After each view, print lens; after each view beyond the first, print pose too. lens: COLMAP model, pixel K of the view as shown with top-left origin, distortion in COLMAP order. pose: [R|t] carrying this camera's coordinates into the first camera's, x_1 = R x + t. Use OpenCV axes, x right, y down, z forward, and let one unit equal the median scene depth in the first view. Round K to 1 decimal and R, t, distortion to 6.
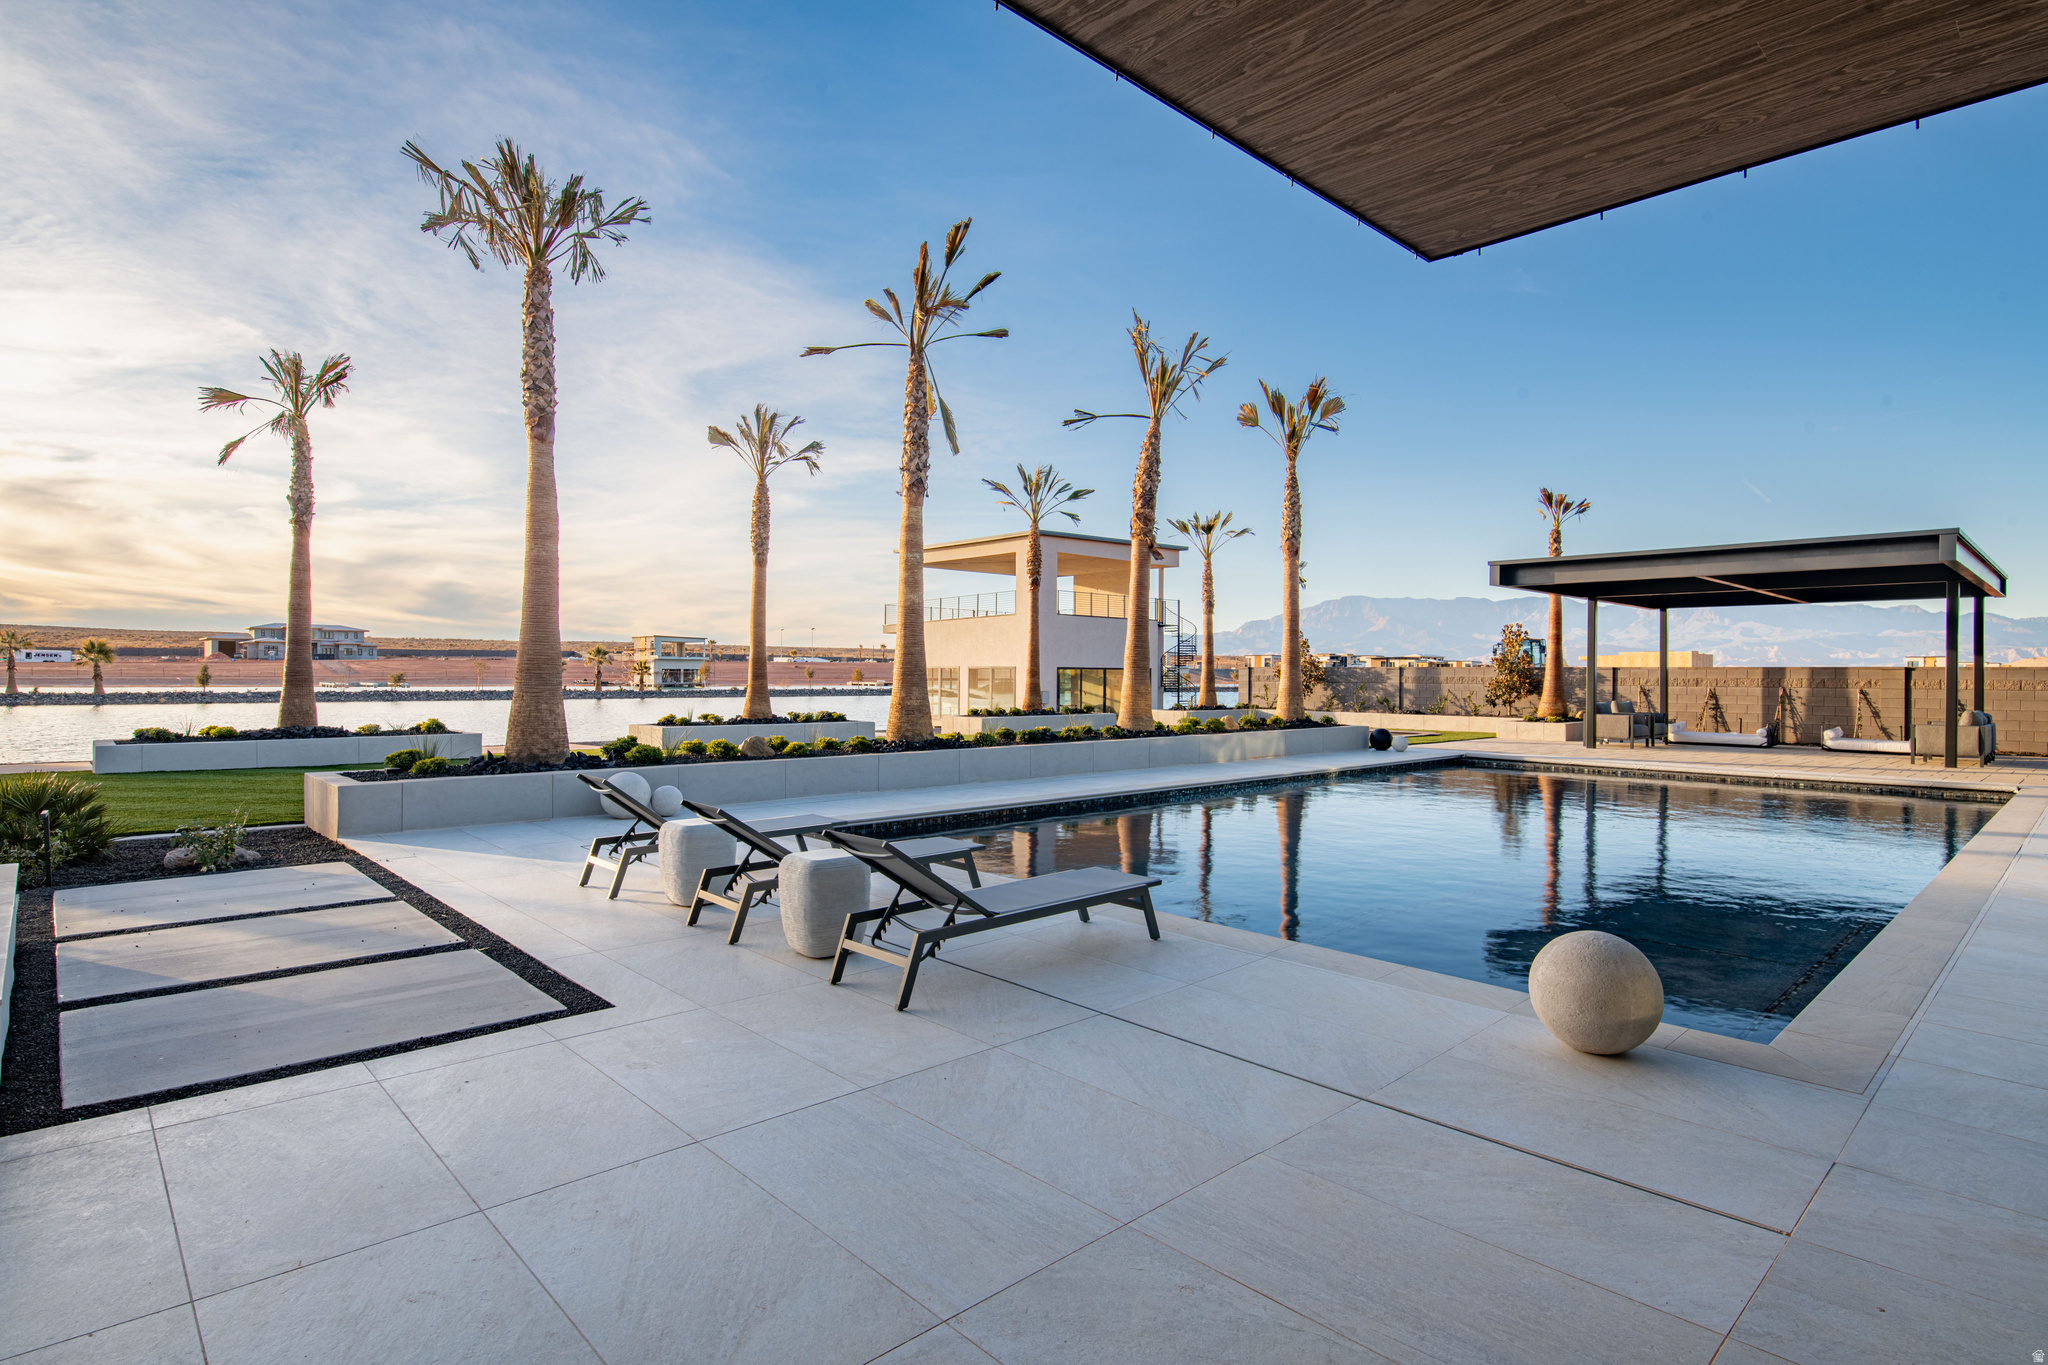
lens RADIAL K [[1028.0, 0, 1024.0], [0, 1028.0, 682.5], [0, 0, 1]] dist [0.013769, -0.000022]
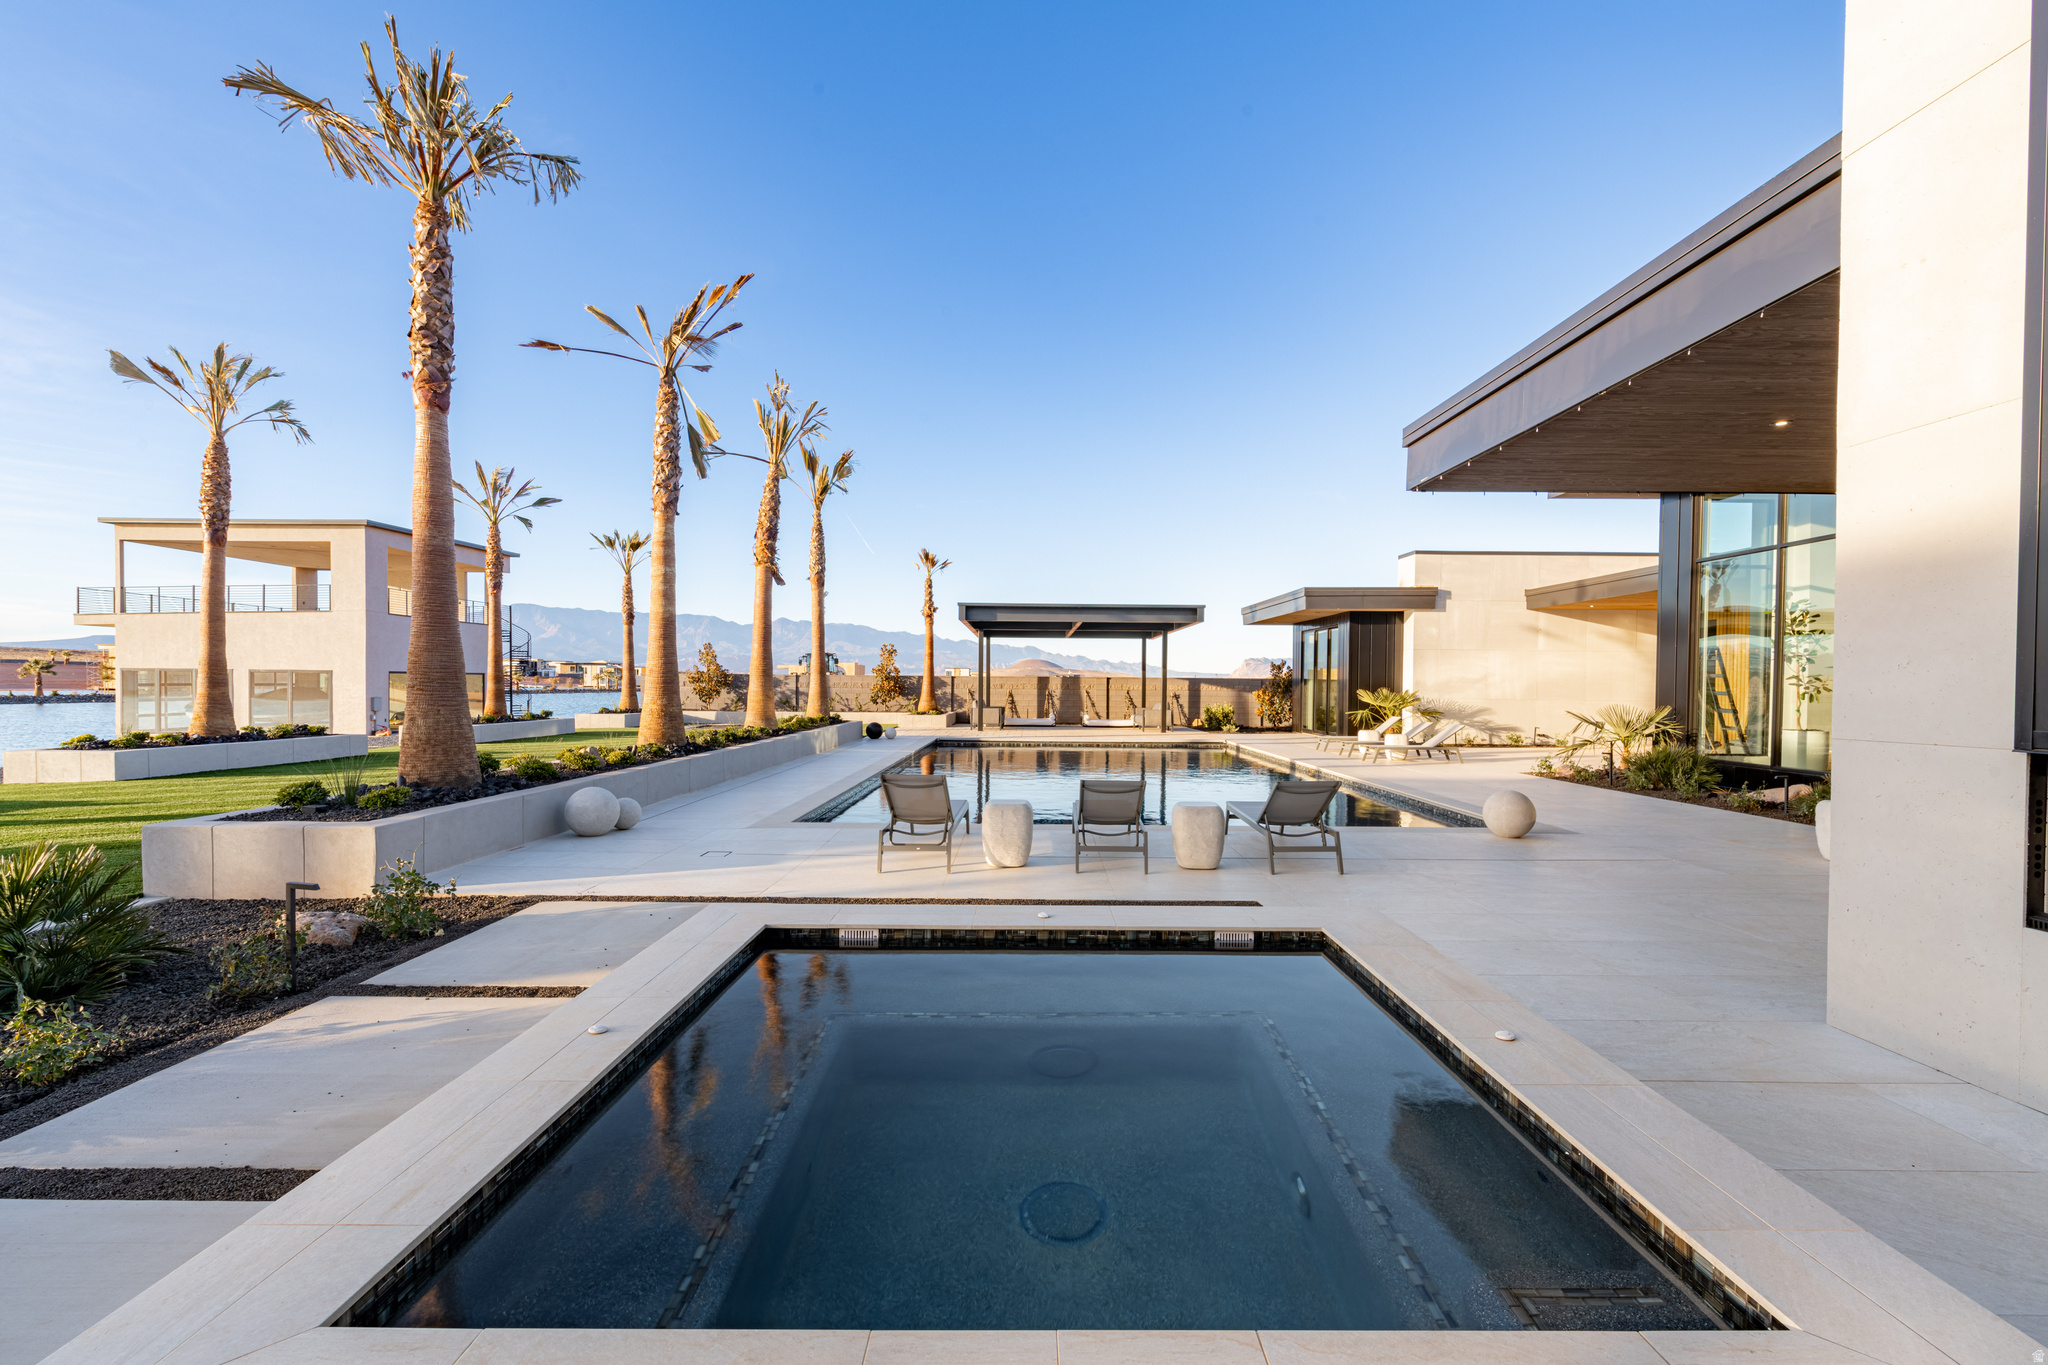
lens RADIAL K [[900.3, 0, 1024.0], [0, 900.3, 682.5], [0, 0, 1]] dist [-0.000716, -0.000112]
pose [[0.683730, -0.000371, 0.729735, -0.350055], [0.003050, 0.999993, -0.002349, -0.002869], [-0.729728, 0.003832, 0.683726, 0.071359]]
